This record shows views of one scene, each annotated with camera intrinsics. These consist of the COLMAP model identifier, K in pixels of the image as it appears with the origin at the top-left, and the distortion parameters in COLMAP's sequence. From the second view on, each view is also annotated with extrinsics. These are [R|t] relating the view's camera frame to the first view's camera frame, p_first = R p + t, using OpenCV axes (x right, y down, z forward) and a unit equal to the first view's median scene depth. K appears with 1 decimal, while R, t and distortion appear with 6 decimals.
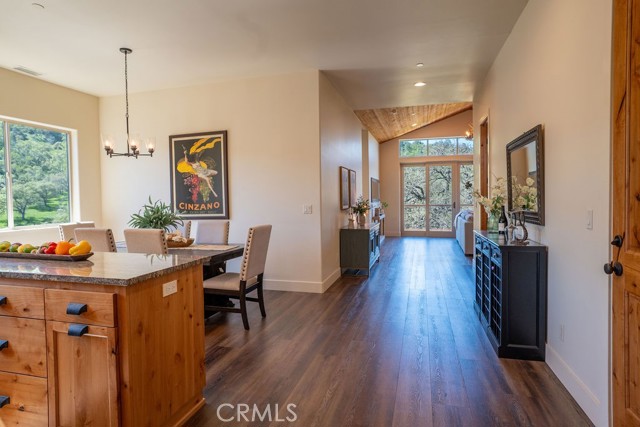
lens RADIAL K [[359.0, 0, 305.7], [0, 359.0, 202.6], [0, 0, 1]] dist [0.005680, 0.002657]
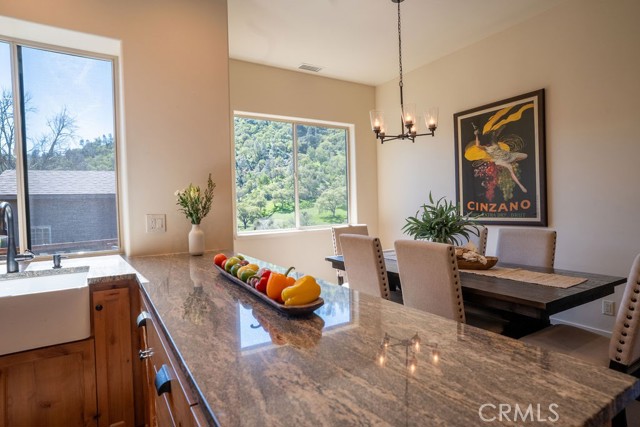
lens RADIAL K [[343.5, 0, 314.4], [0, 343.5, 214.4], [0, 0, 1]] dist [-0.051180, 0.030686]
pose [[0.744648, 0.014988, -0.667289, -0.120656], [0.007181, 0.999510, 0.030464, 0.003128], [0.667419, -0.027476, 0.744176, 0.269776]]
